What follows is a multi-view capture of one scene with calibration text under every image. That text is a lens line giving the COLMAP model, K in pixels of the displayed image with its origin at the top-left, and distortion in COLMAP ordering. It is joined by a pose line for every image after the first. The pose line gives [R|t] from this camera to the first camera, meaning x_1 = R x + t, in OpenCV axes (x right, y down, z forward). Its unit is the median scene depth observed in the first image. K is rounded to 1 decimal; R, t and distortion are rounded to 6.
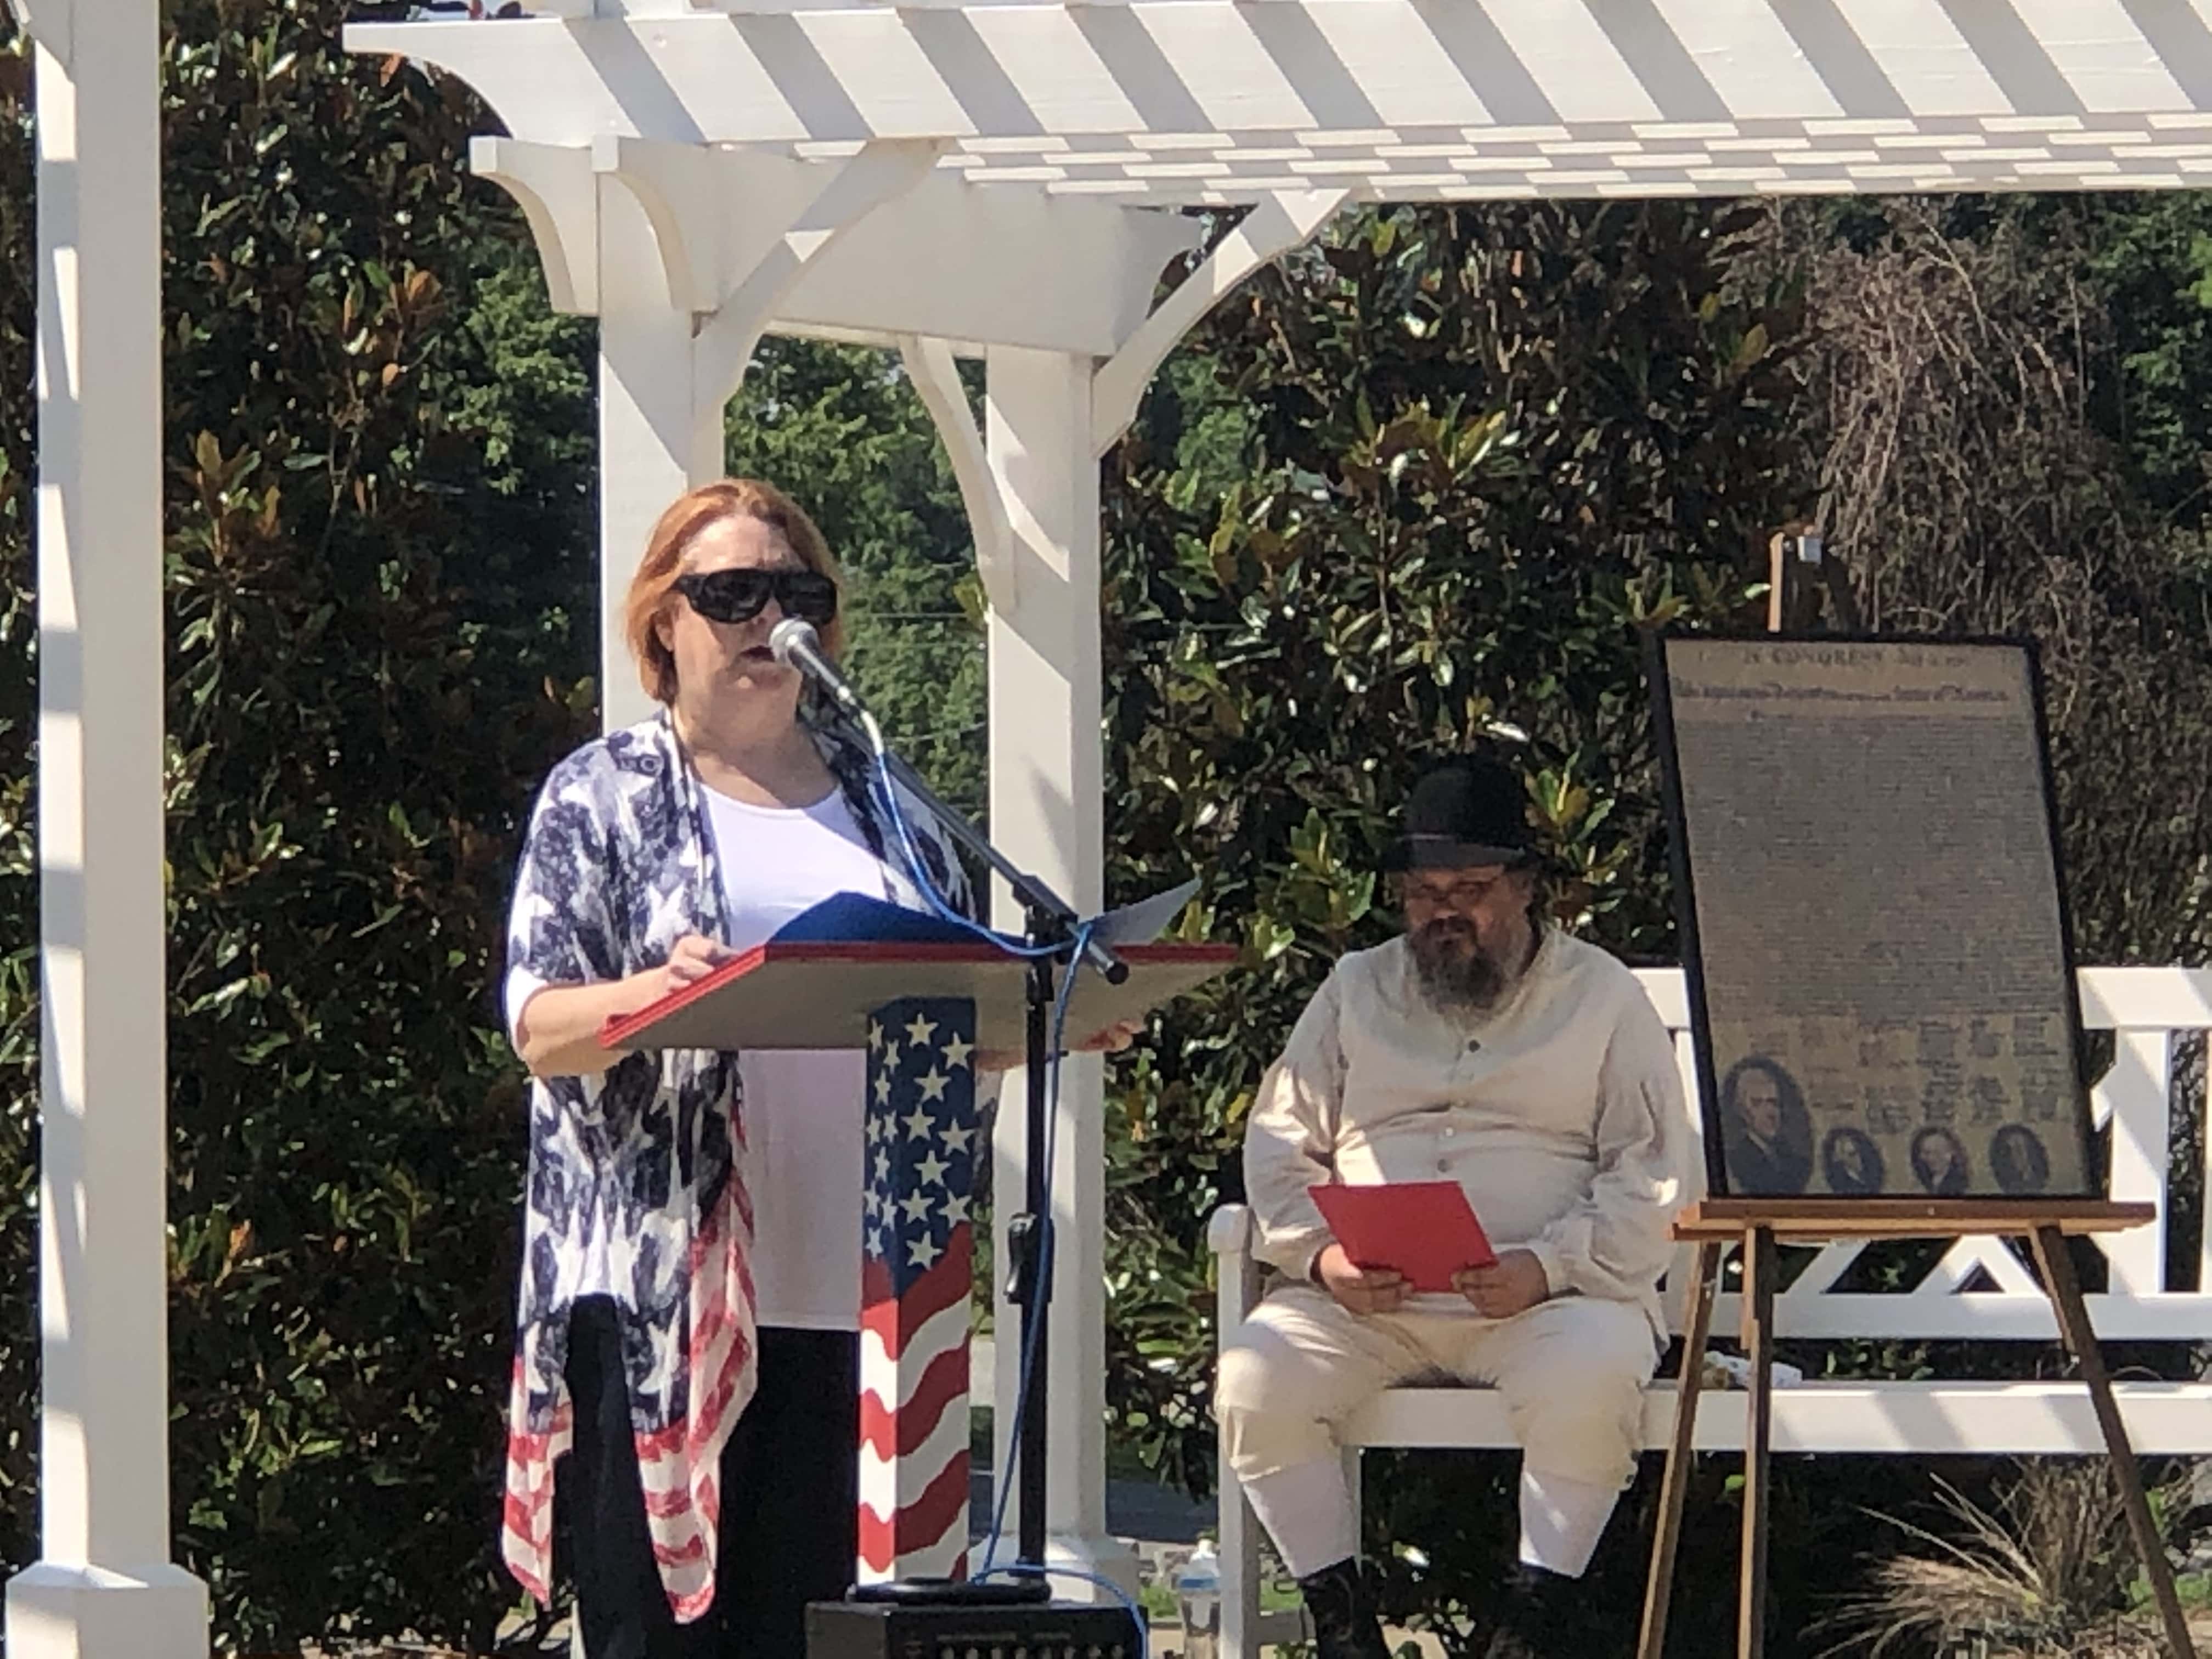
lens RADIAL K [[14214.6, 0, 1106.0], [0, 14214.6, 829.5], [0, 0, 1]] dist [-0.190876, -3.631667]
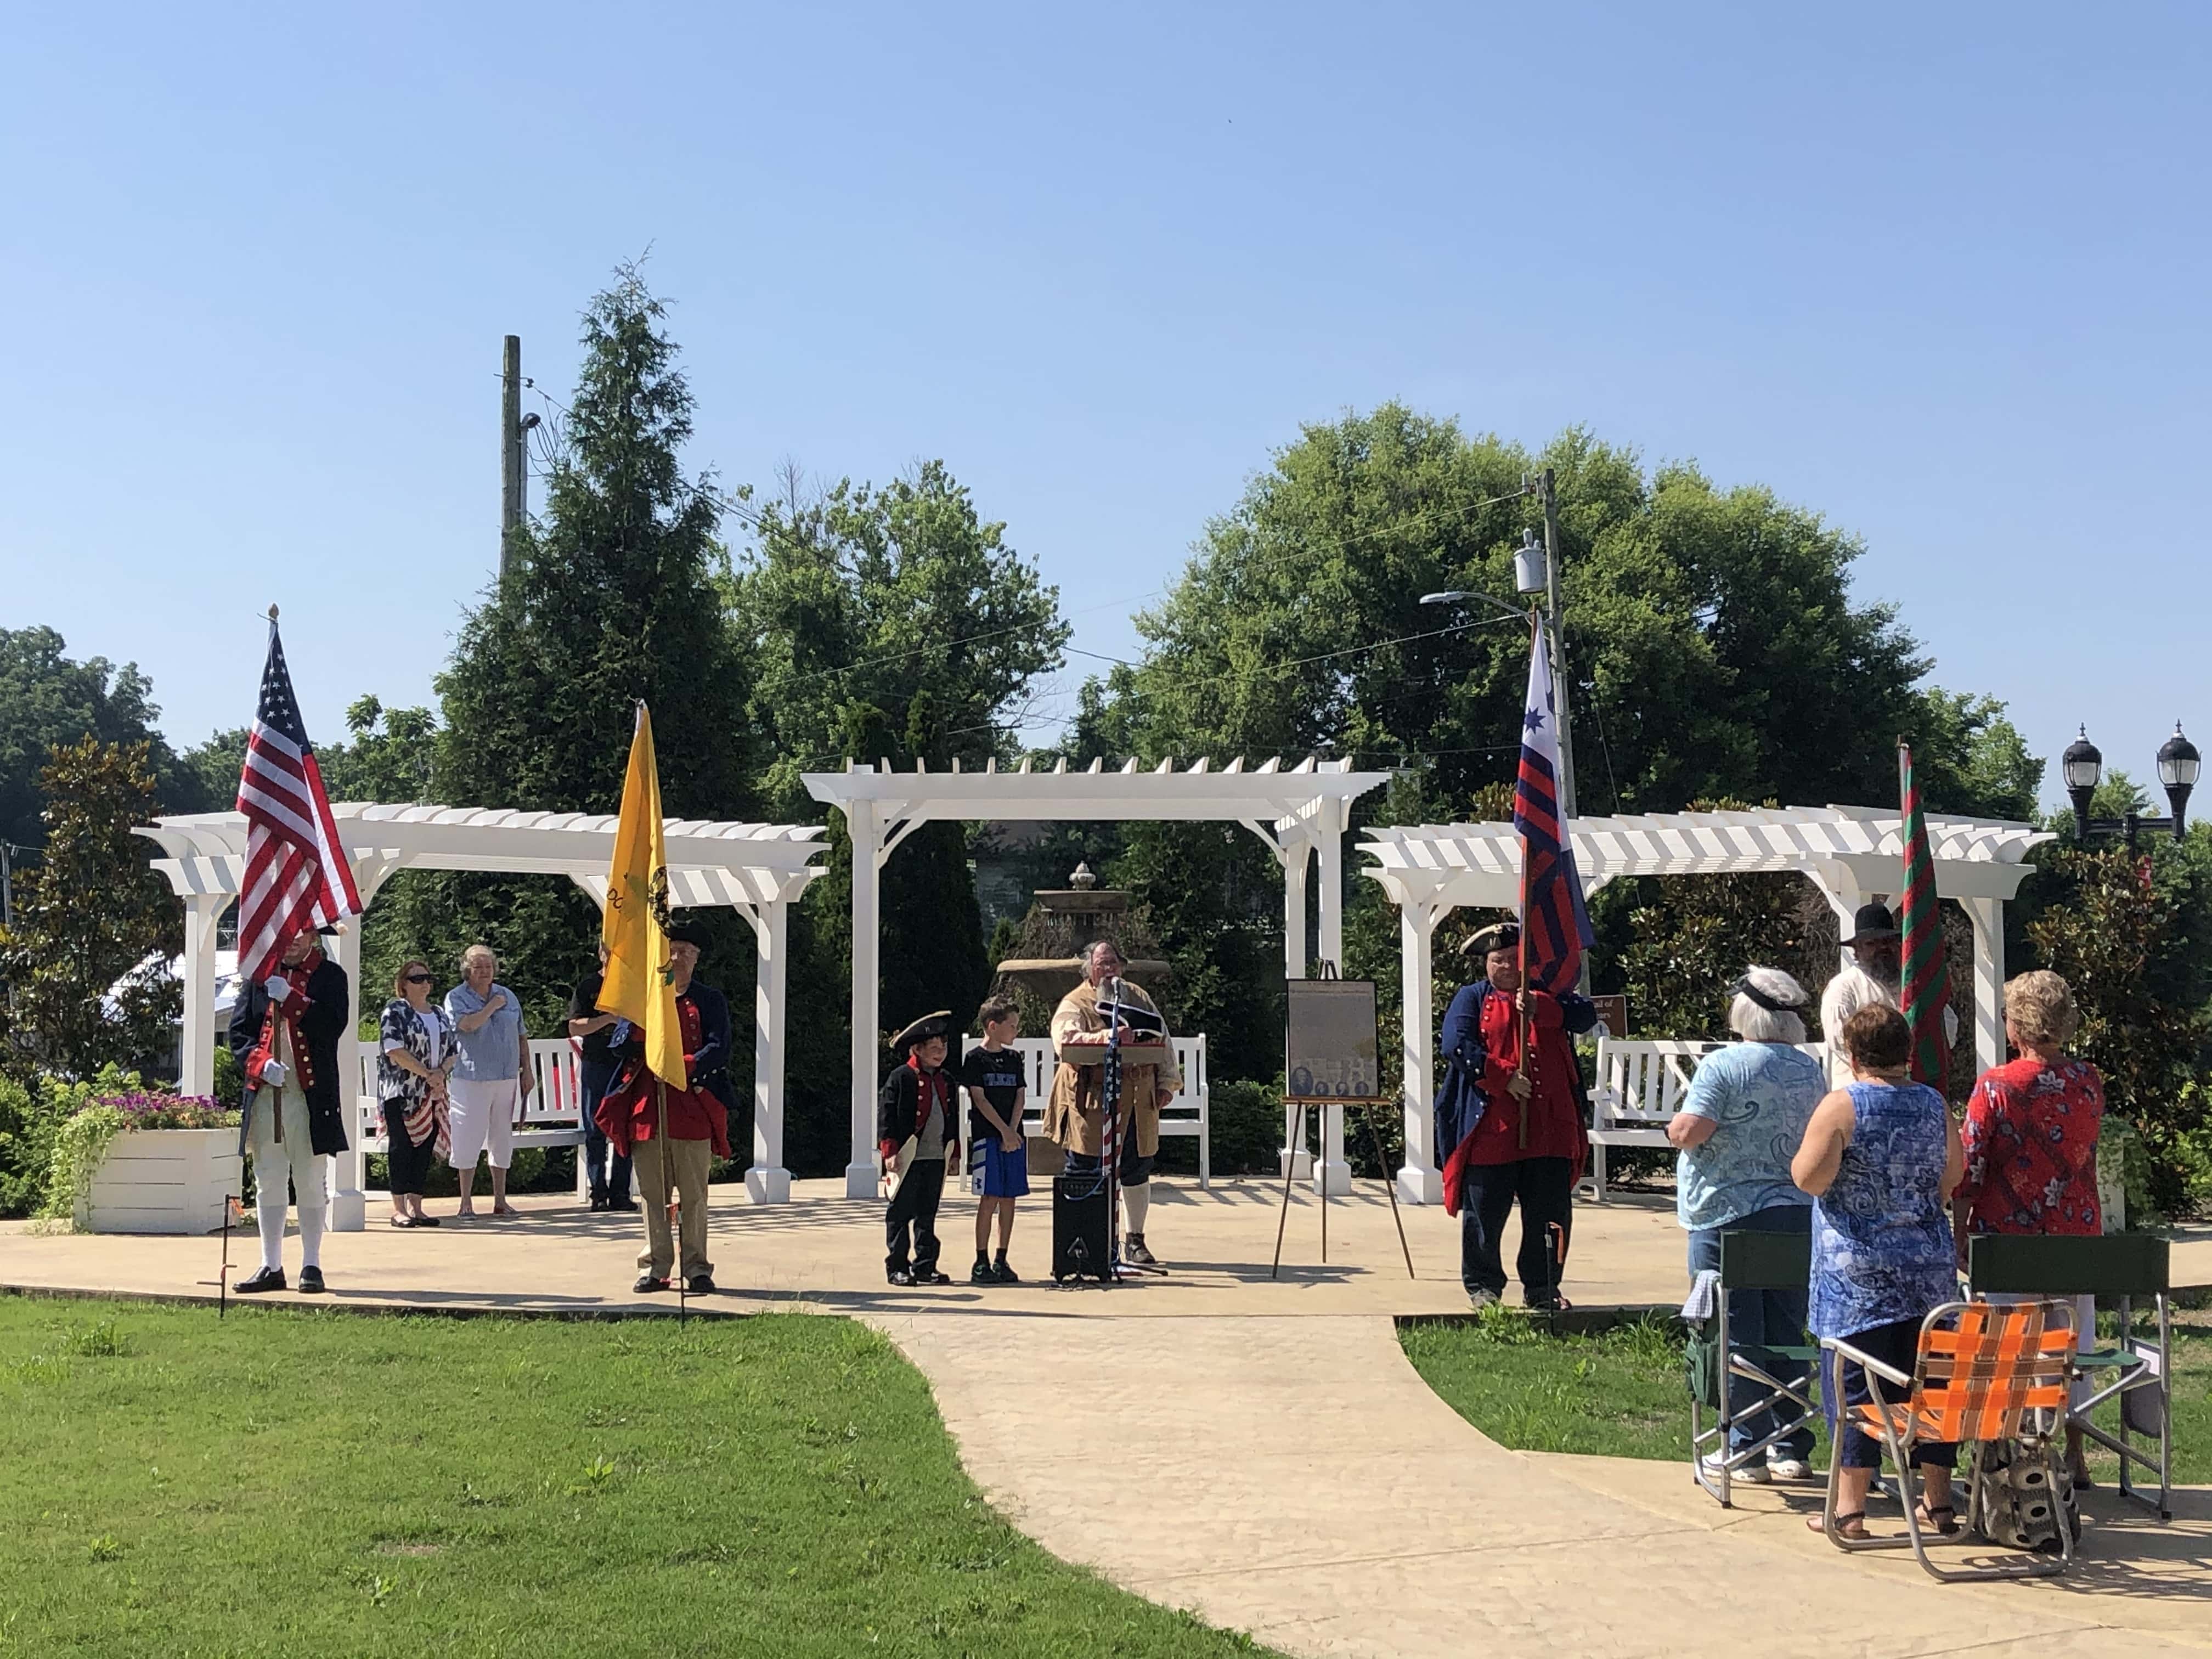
lens RADIAL K [[3078.3, 0, 1105.7], [0, 3078.3, 778.6], [0, 0, 1]] dist [0.131994, -0.005169]
pose [[0.892225, -0.031908, -0.450462, 0.309311], [0.002508, 0.997835, -0.065712, -0.008807], [0.451584, 0.057500, 0.890374, 0.017711]]
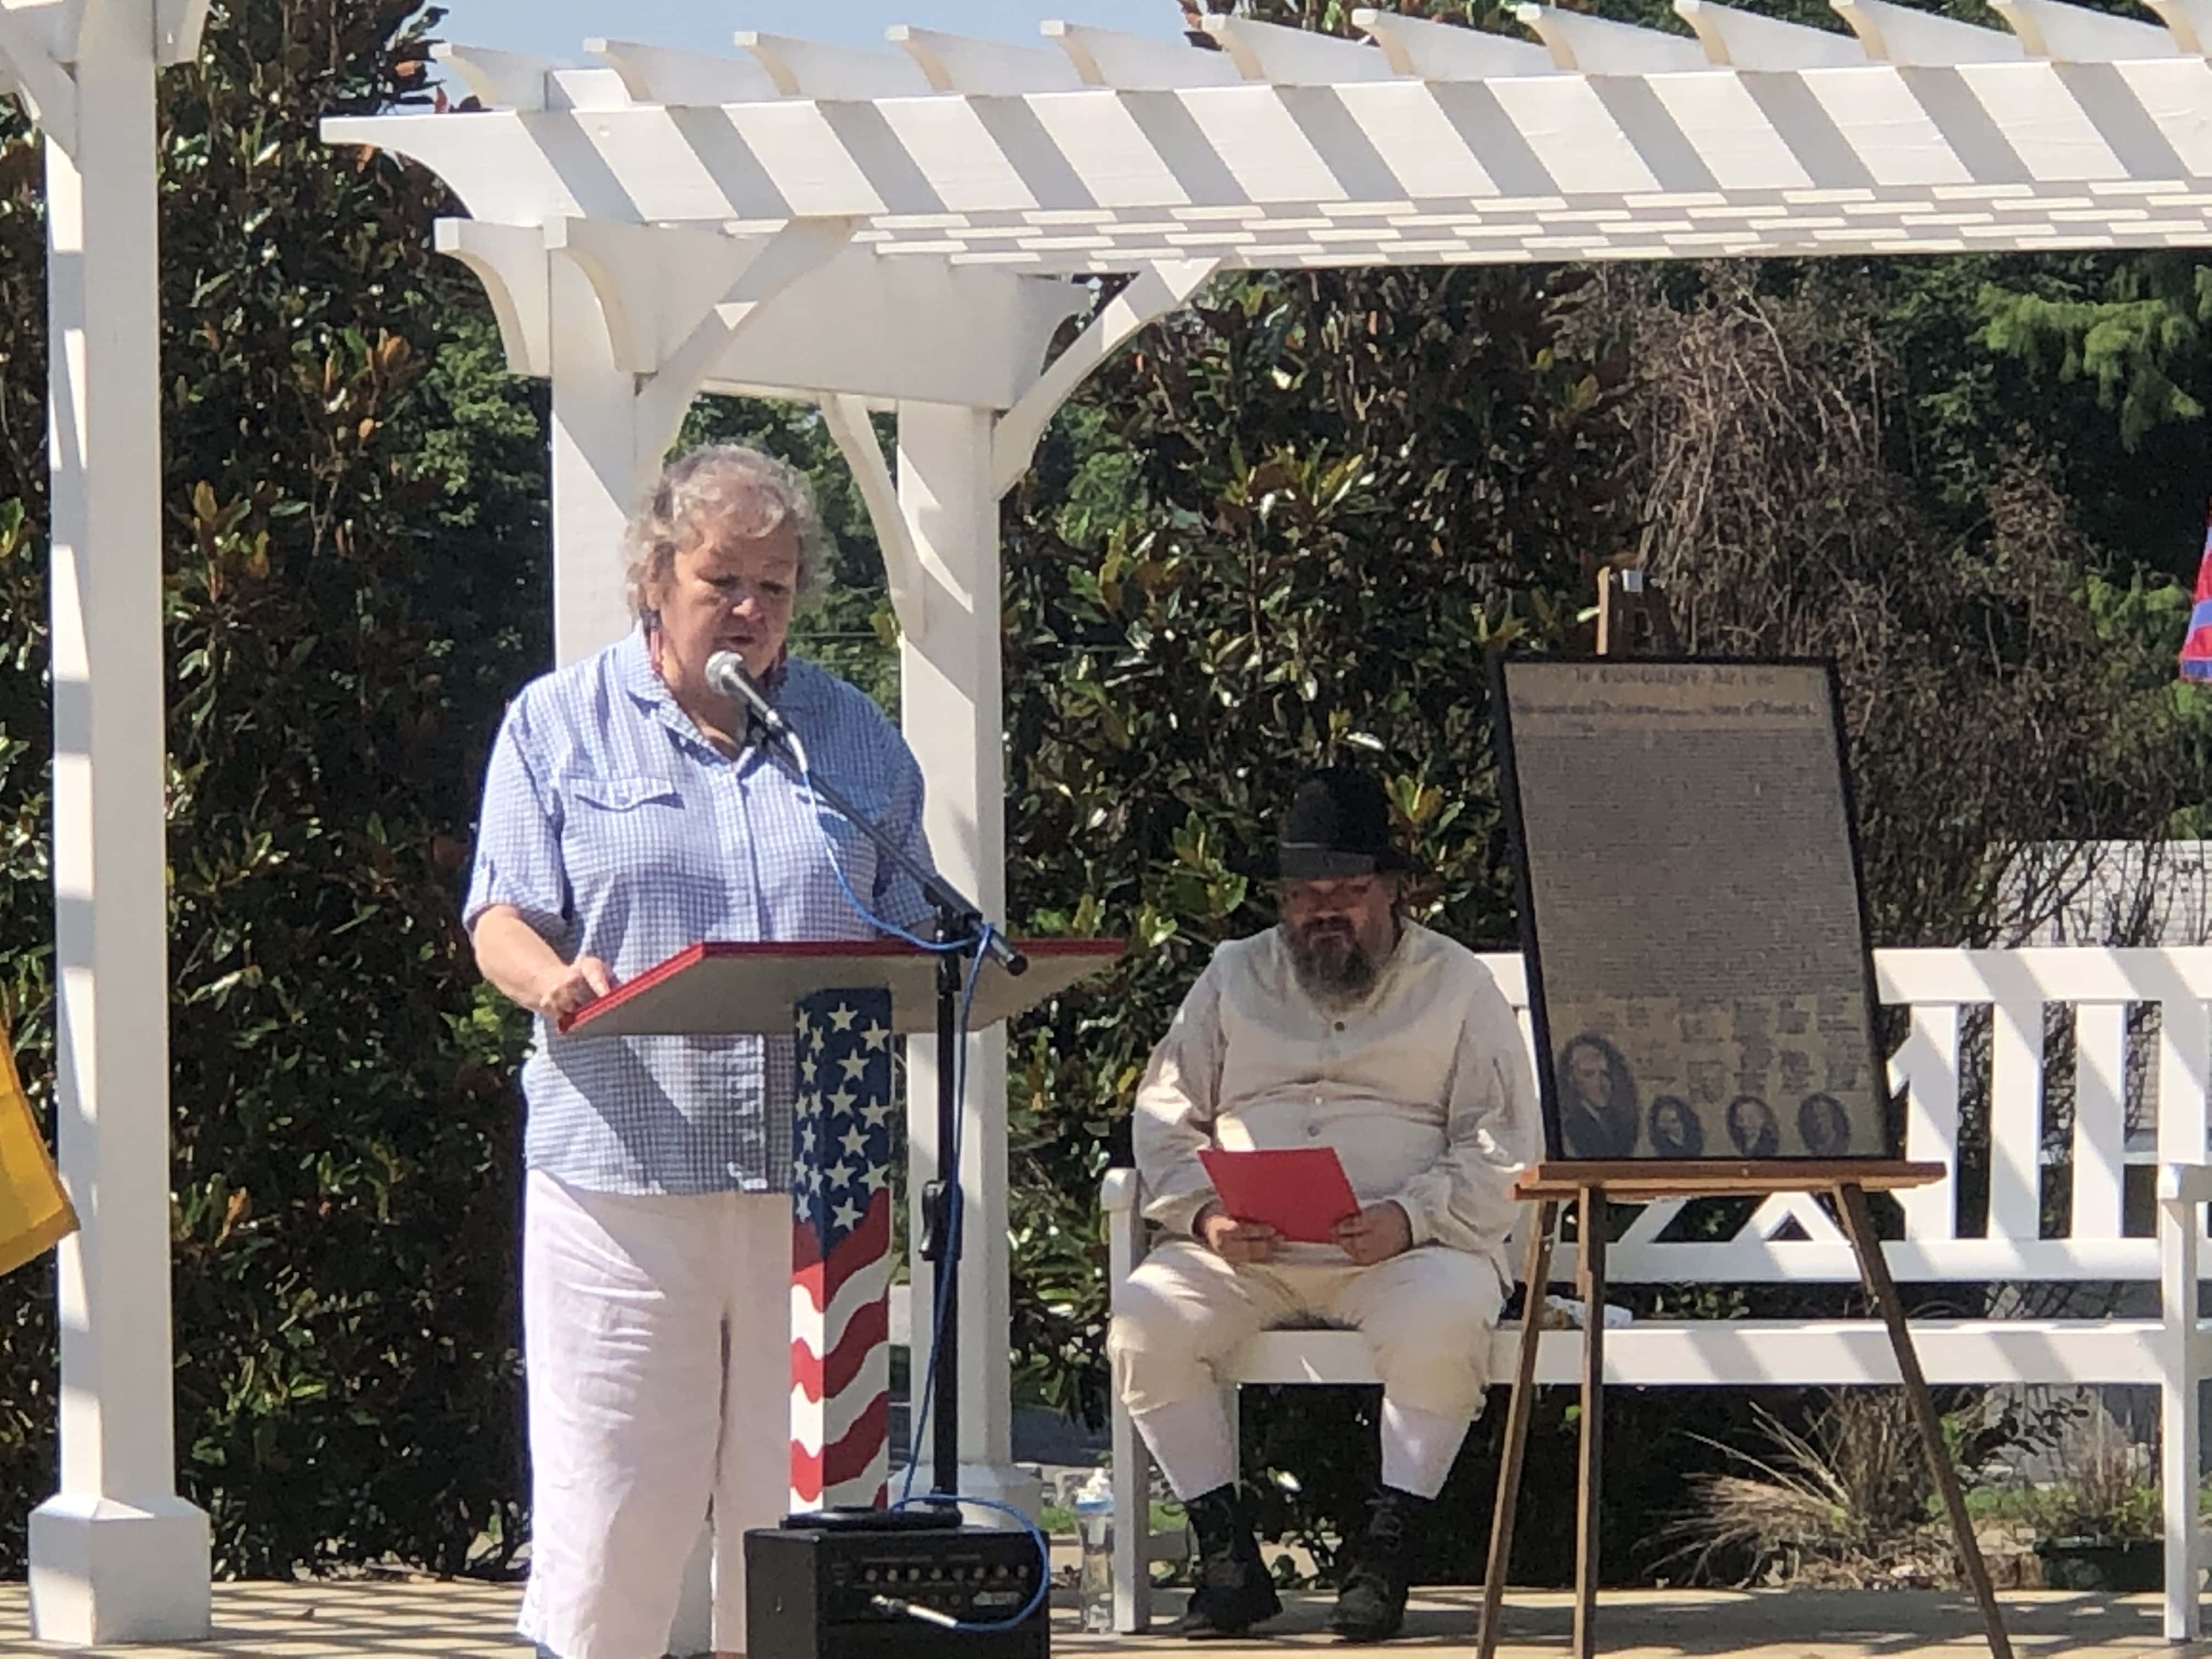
lens RADIAL K [[12767.9, 0, 1106.0], [0, 12767.9, 829.5], [0, 0, 1]] dist [-0.453768, 13.008565]
pose [[0.999942, -0.007632, 0.007647, 0.000093], [0.007627, 0.999971, 0.000636, -0.000764], [-0.007651, -0.000578, 0.999971, -0.003827]]
